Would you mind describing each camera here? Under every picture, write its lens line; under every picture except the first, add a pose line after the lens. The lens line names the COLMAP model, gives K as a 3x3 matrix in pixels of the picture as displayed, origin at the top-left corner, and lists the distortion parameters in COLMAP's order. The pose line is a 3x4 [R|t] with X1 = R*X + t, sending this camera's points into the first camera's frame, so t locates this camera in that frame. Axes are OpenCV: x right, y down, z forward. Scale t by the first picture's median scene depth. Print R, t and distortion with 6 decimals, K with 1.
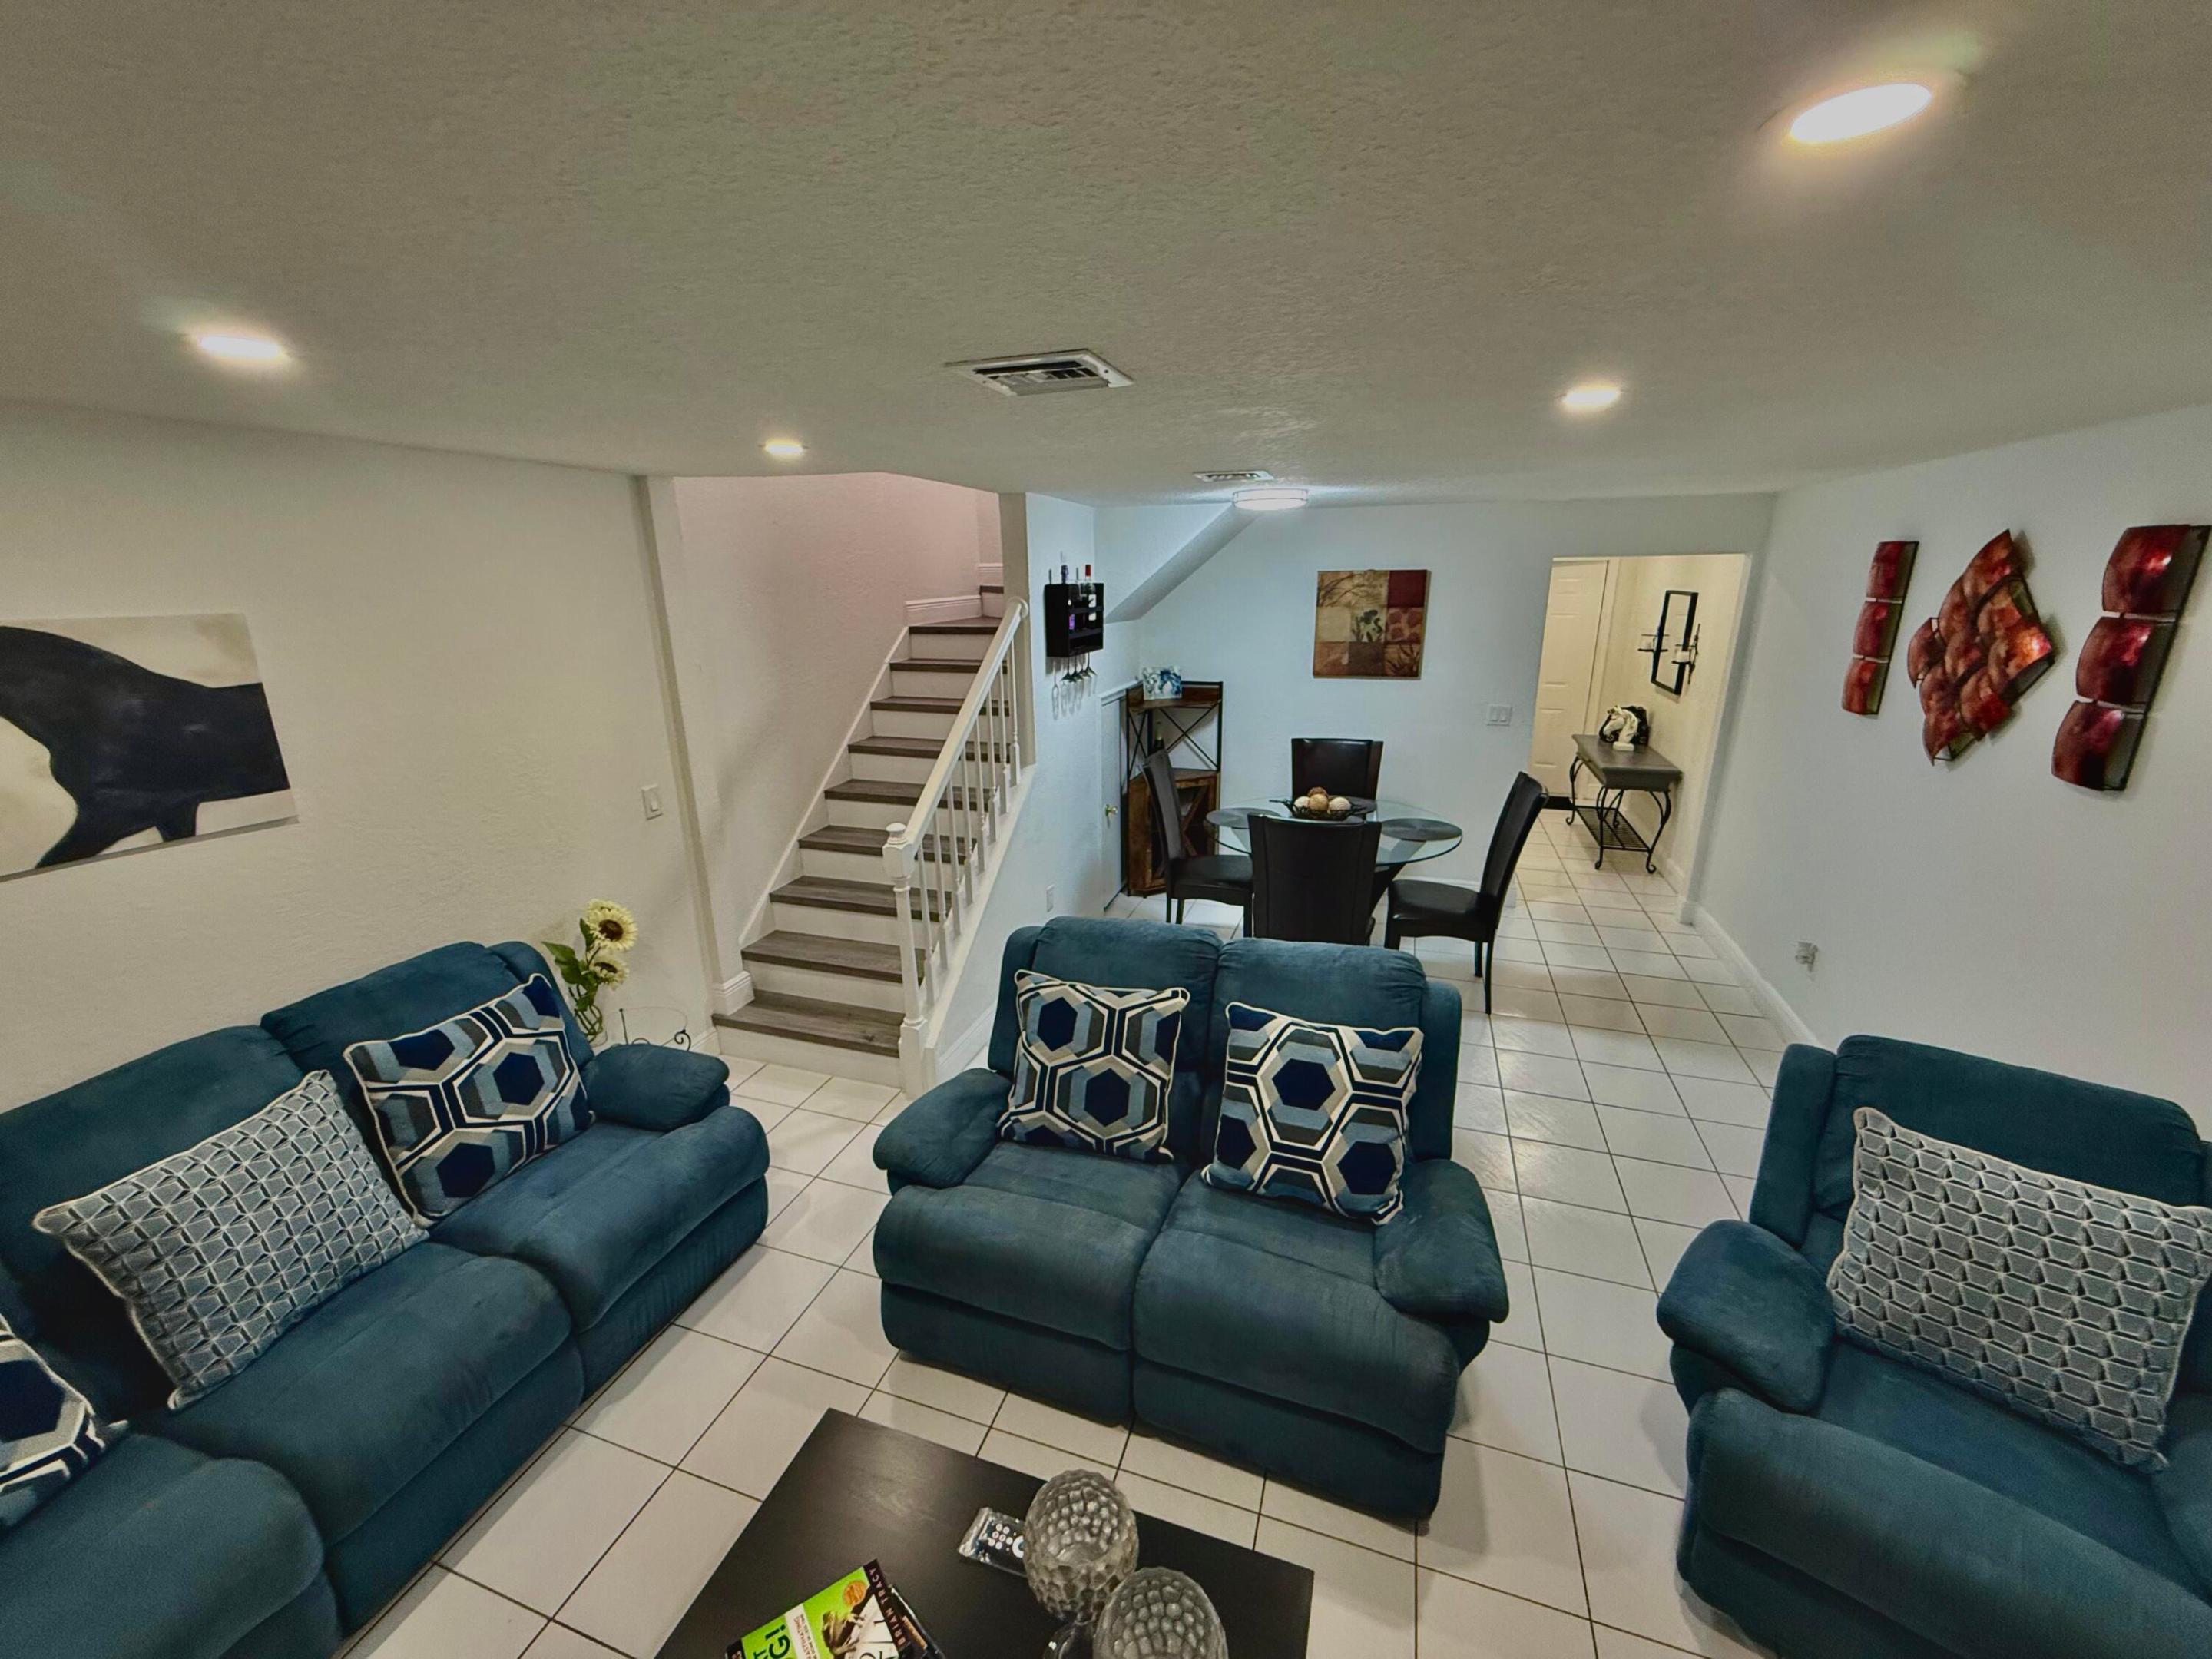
lens RADIAL K [[880.5, 0, 1099.4], [0, 880.5, 828.9], [0, 0, 1]] dist [0.000425, -0.000163]
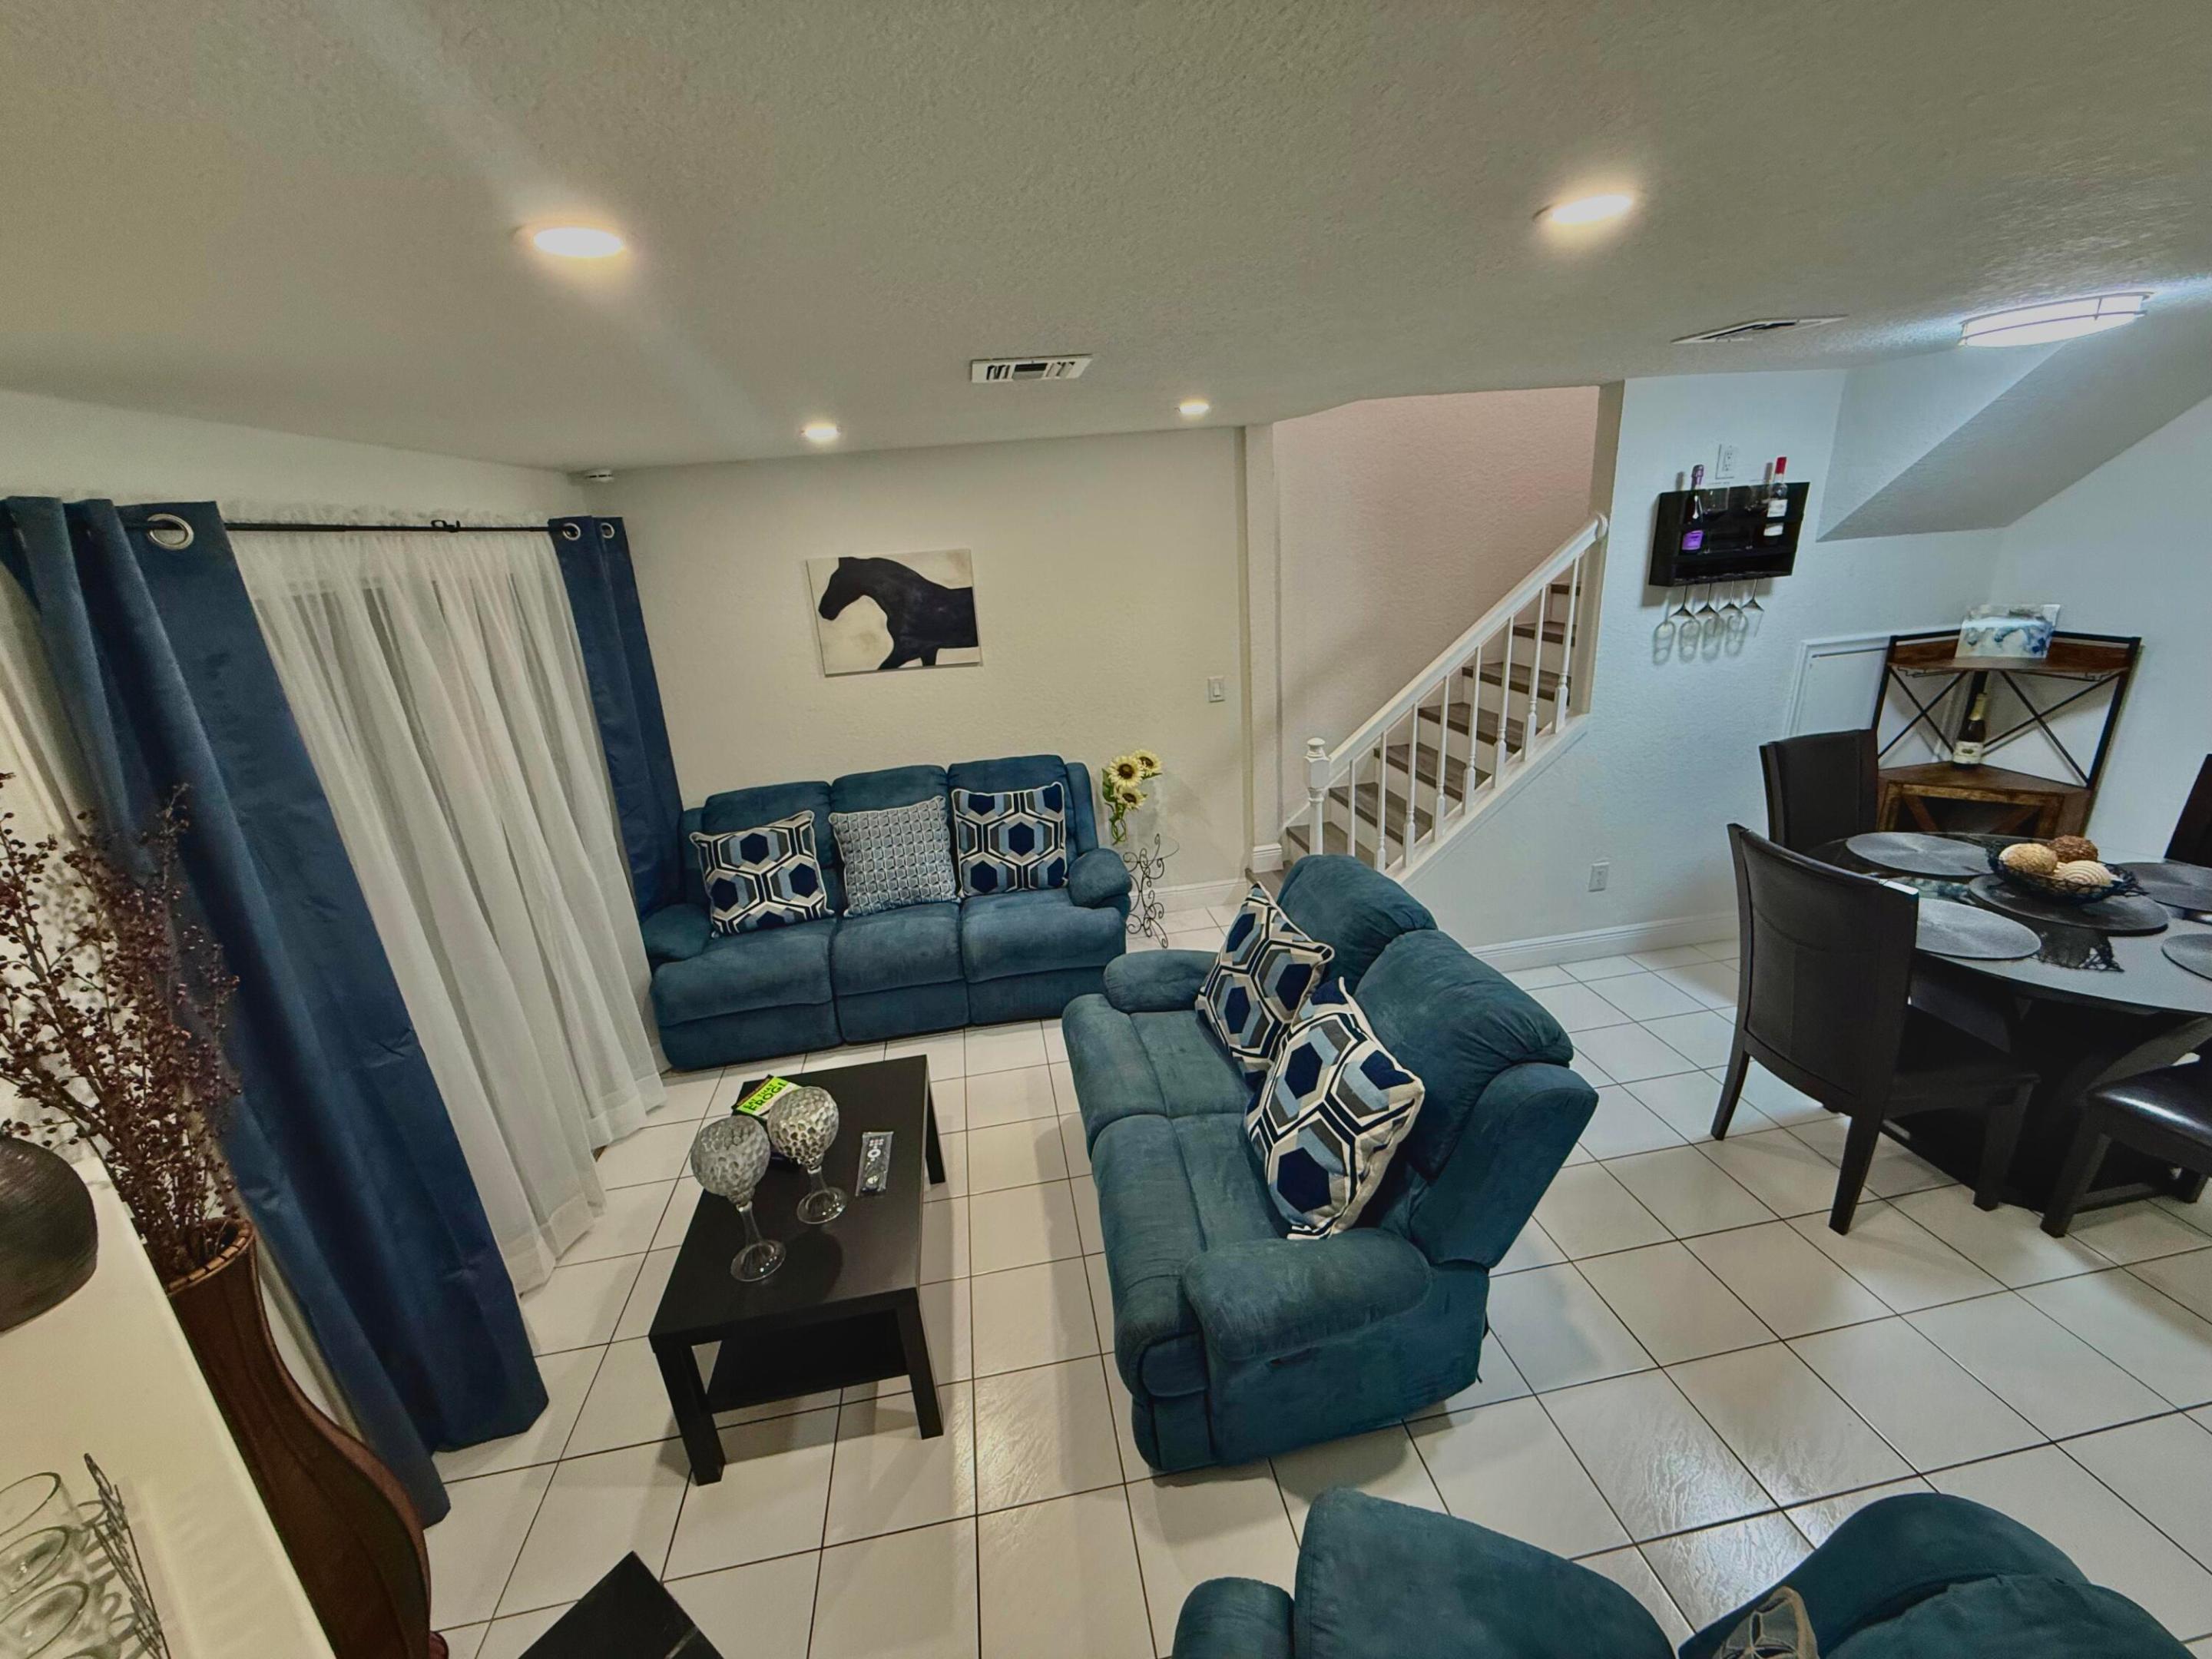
lens RADIAL K [[880.5, 0, 1099.4], [0, 880.5, 828.9], [0, 0, 1]] dist [0.000425, -0.000163]
pose [[0.467355, 0.270589, -0.841642, 0.777226], [-0.181379, 0.961105, 0.208278, -0.101045], [0.865264, 0.055317, 0.498256, 0.309338]]
